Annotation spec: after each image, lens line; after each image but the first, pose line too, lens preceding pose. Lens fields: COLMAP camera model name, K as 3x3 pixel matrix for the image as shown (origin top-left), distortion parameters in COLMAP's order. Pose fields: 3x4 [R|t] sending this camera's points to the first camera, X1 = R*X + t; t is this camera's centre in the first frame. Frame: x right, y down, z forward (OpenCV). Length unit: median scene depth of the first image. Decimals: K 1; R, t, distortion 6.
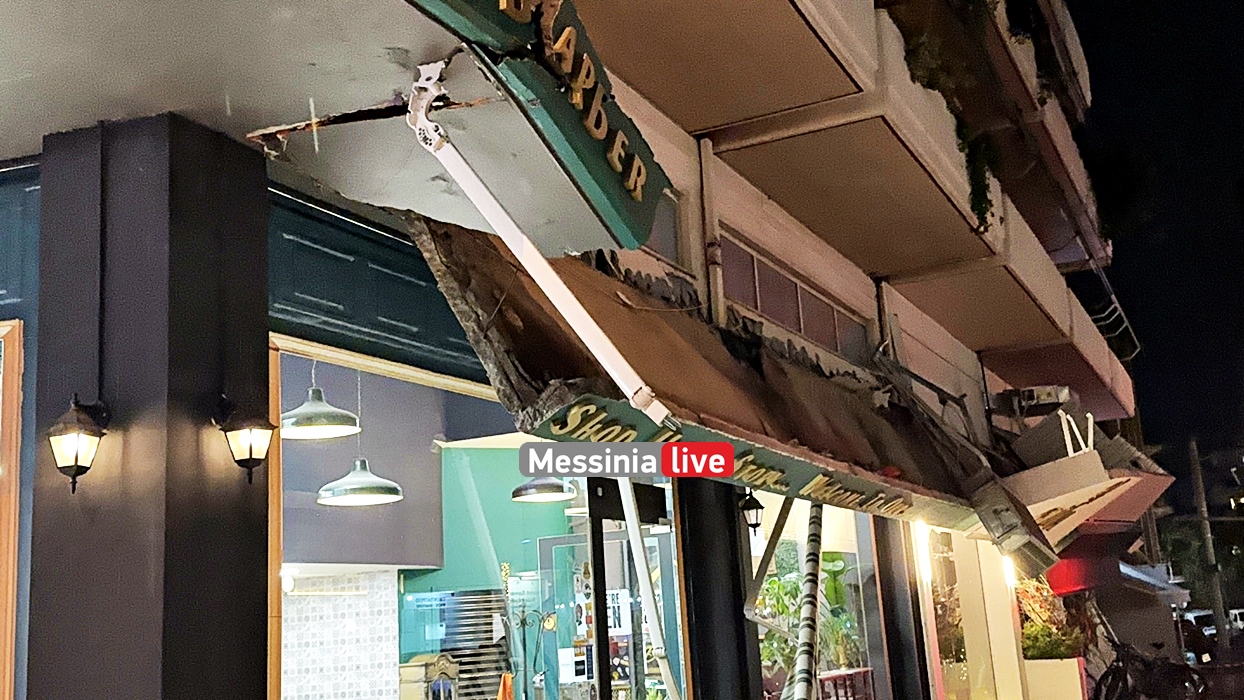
lens RADIAL K [[1306.7, 0, 614.5], [0, 1306.7, 343.7], [0, 0, 1]] dist [0.173680, -0.365834]
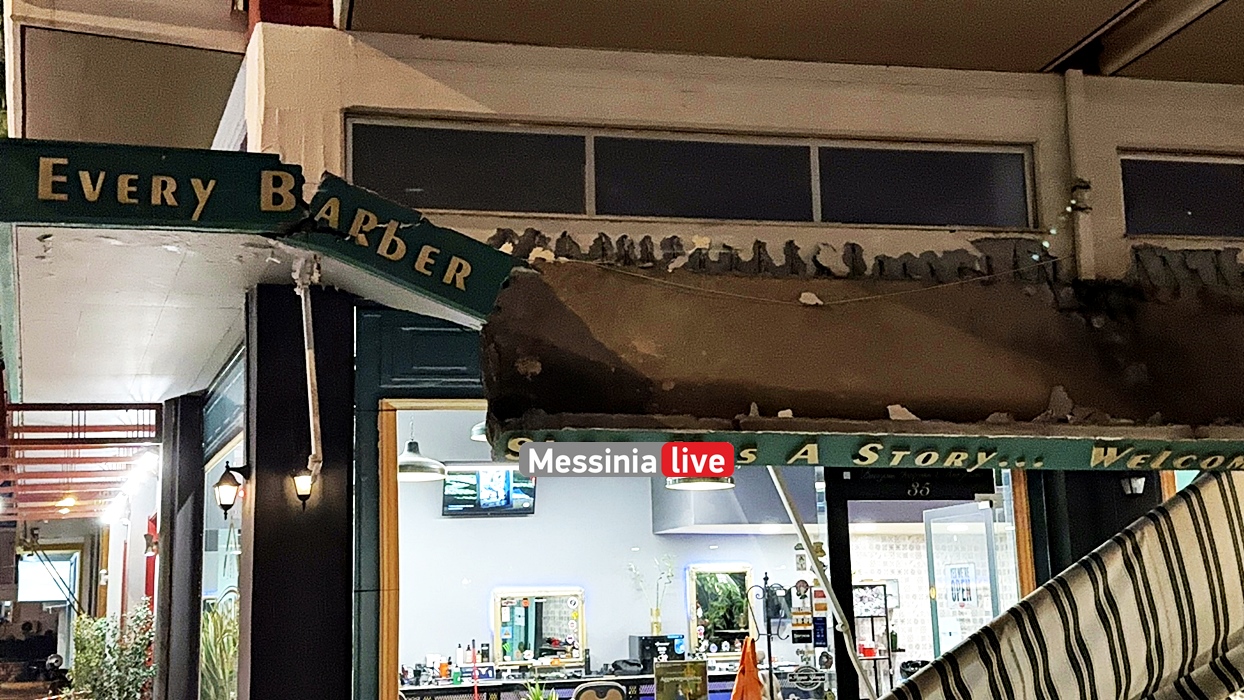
lens RADIAL K [[1420.5, 0, 622.0], [0, 1420.5, 350.0], [0, 0, 1]] dist [0.215869, -0.481329]
pose [[0.622770, -0.094330, -0.776698, 0.649997], [0.151494, 0.988457, 0.001421, -0.014419], [0.767598, -0.118550, 0.629872, 0.113177]]
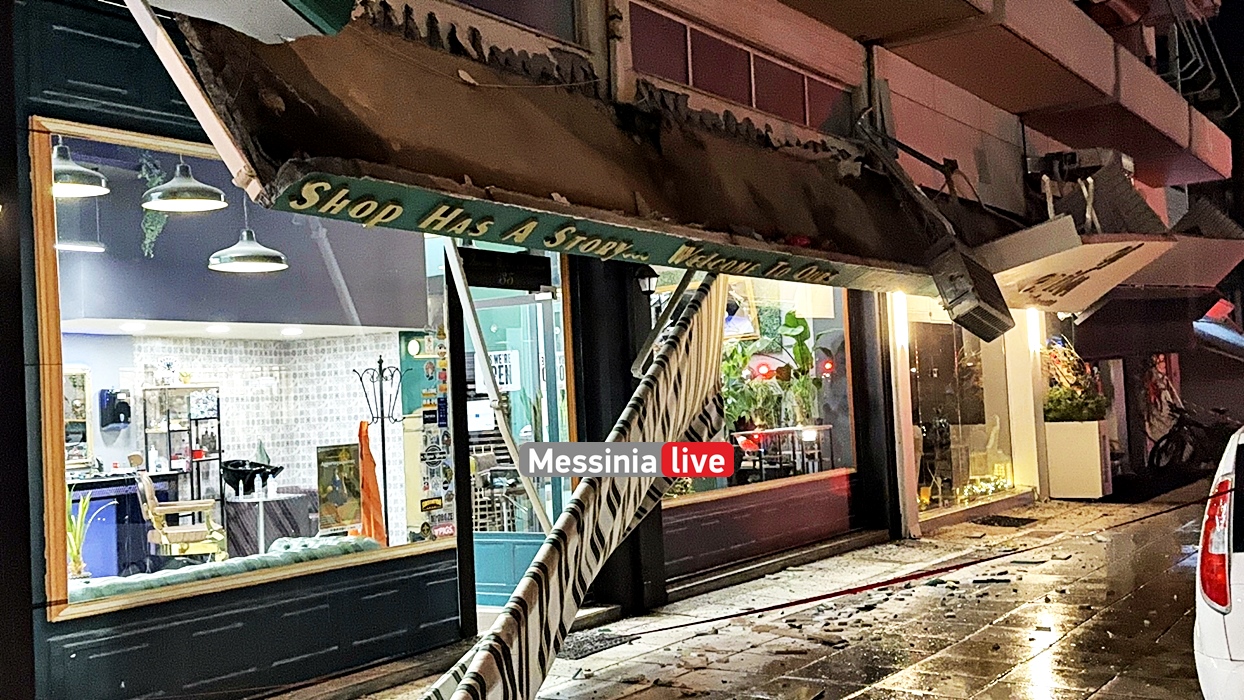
lens RADIAL K [[1306.7, 0, 614.5], [0, 1306.7, 343.7], [0, 0, 1]] dist [0.173680, -0.365834]
pose [[0.991766, 0.007142, -0.127861, 0.208523], [0.015301, 0.984681, 0.173692, -0.004563], [0.127143, -0.174218, 0.976464, -0.042090]]
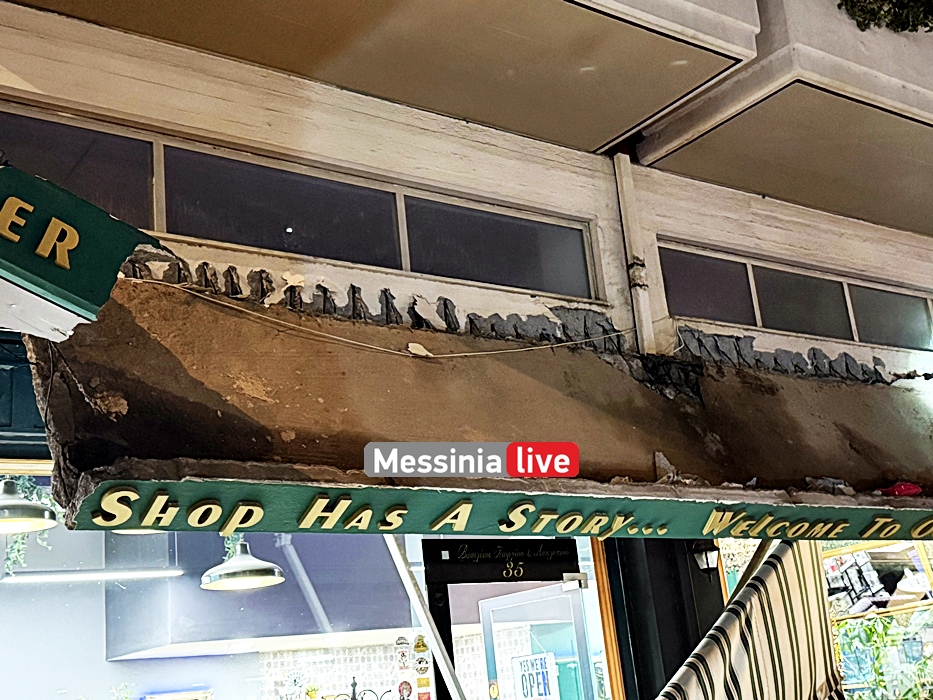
lens RADIAL K [[1191.0, 0, 471.6], [0, 1191.0, 350.3], [0, 0, 1]] dist [0.132762, -0.019110]
pose [[0.886353, -0.159505, -0.434668, 0.330810], [0.143843, 0.987196, -0.068942, 0.024413], [0.440099, -0.001417, 0.897948, 0.196199]]
